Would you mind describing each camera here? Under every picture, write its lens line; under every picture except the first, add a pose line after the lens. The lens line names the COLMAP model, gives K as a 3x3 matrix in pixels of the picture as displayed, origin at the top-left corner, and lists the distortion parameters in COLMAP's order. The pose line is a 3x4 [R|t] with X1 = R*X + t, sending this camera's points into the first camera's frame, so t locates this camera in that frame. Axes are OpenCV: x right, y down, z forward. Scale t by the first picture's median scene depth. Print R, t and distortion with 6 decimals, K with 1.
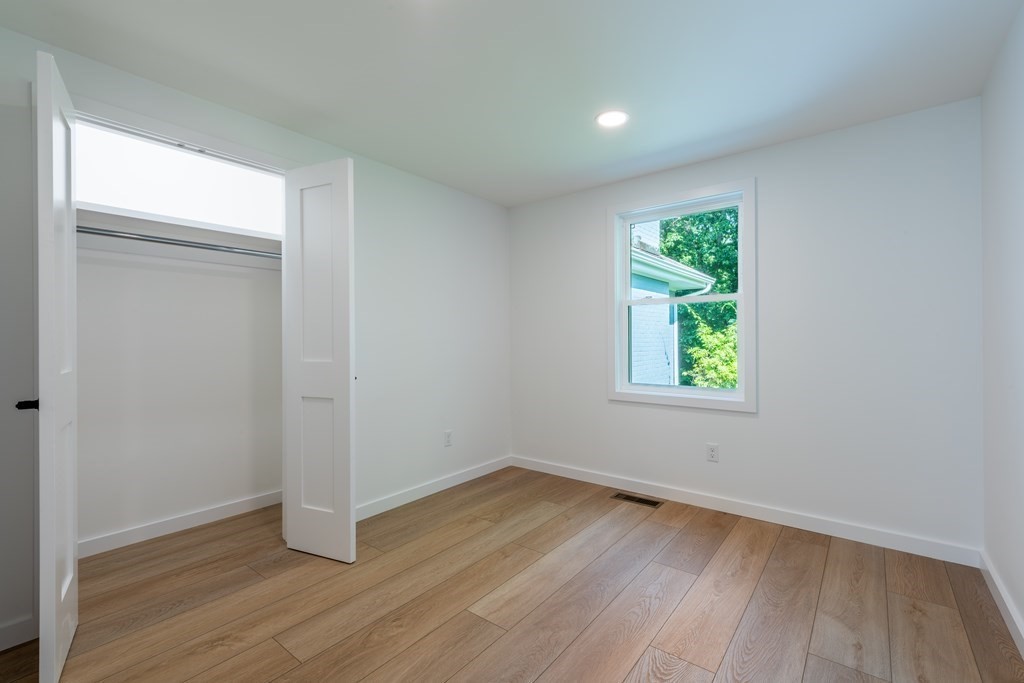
lens RADIAL K [[447.5, 0, 515.8], [0, 447.5, 338.1], [0, 0, 1]] dist [0.005134, 0.000208]
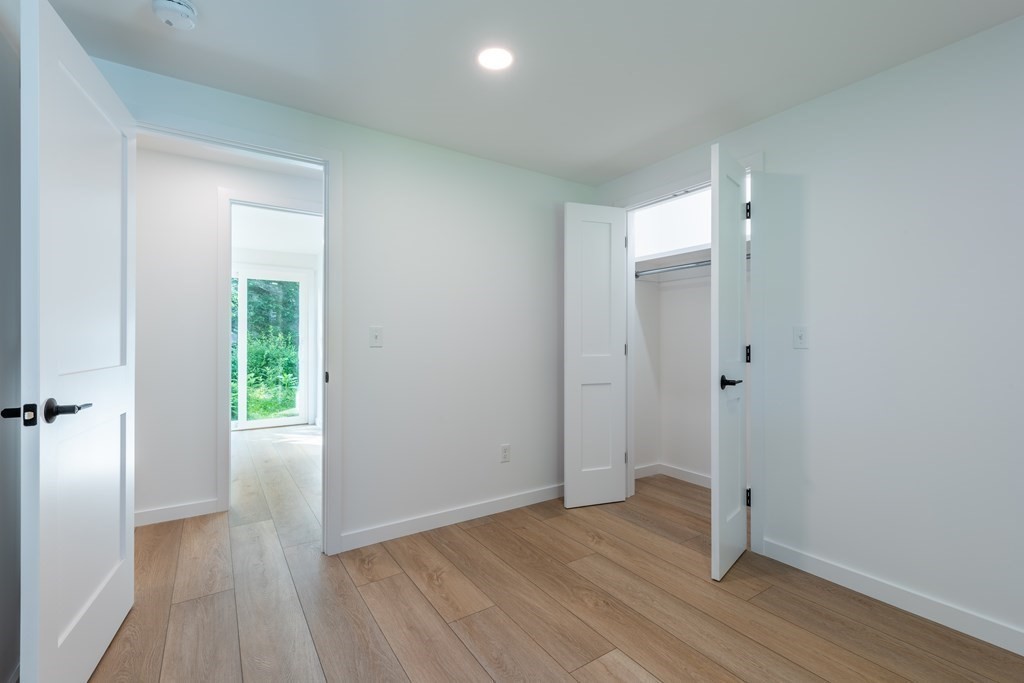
lens RADIAL K [[447.5, 0, 514.9], [0, 447.5, 341.0], [0, 0, 1]] dist [0.005134, 0.000208]
pose [[-0.307976, 0.010248, -0.951339, 0.785361], [0.005748, 0.999944, 0.008911, -0.008370], [0.951377, -0.002724, -0.308017, 1.085155]]
